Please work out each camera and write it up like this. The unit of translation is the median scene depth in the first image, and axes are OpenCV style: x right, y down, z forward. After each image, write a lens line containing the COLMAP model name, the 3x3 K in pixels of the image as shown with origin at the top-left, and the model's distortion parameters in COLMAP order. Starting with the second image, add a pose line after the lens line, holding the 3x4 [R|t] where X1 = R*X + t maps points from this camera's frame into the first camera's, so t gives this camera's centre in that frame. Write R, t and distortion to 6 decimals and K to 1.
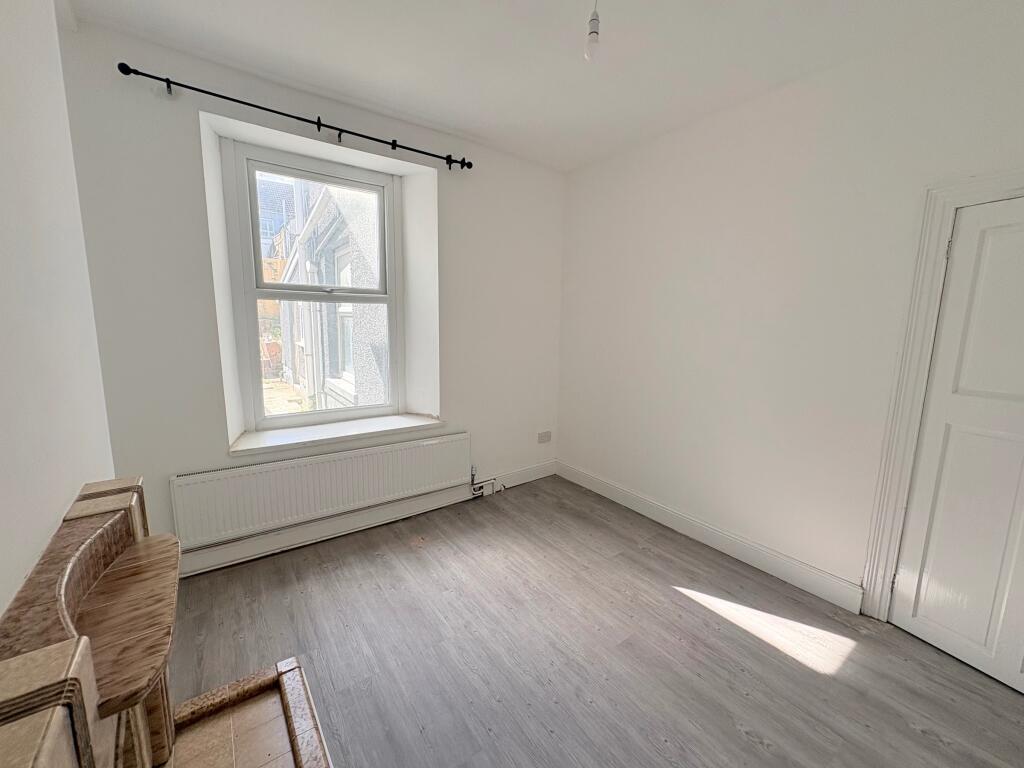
lens RADIAL K [[408.5, 0, 512.7], [0, 408.5, 382.6], [0, 0, 1]] dist [-0.001842, -0.000437]
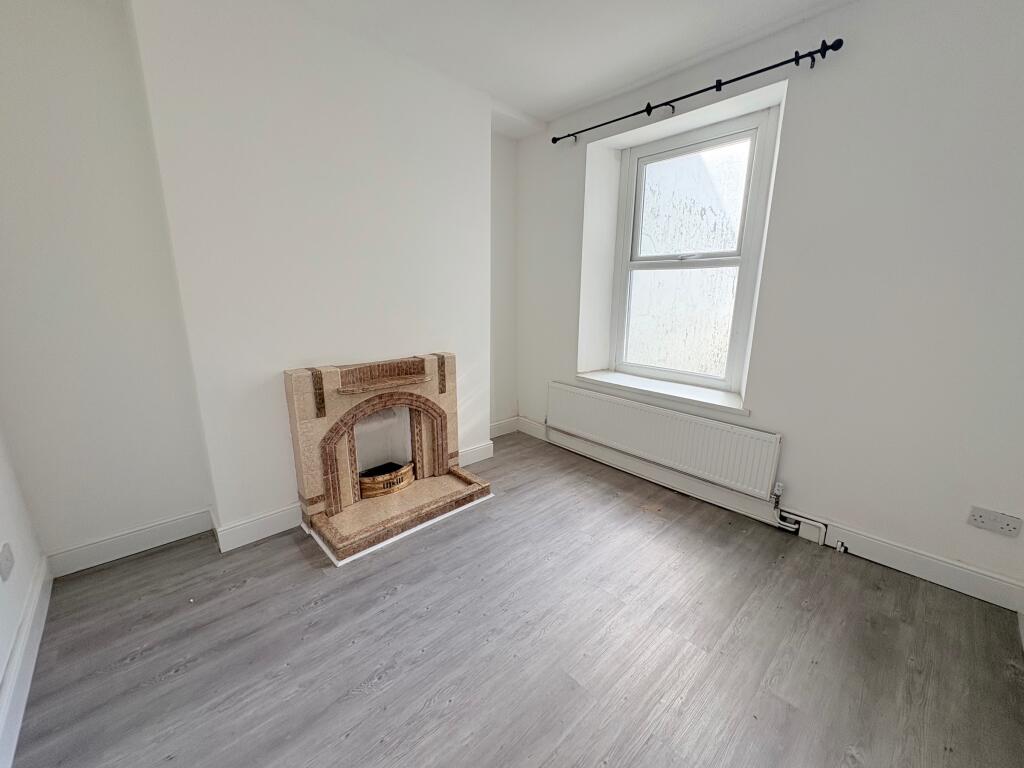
lens RADIAL K [[408.5, 0, 512.0], [0, 408.5, 384.5], [0, 0, 1]] dist [-0.001842, -0.000437]
pose [[0.106869, 0.207966, -0.972280, 0.608946], [-0.151185, 0.969909, 0.190841, -0.041737], [0.982712, 0.126599, 0.135095, 0.465278]]
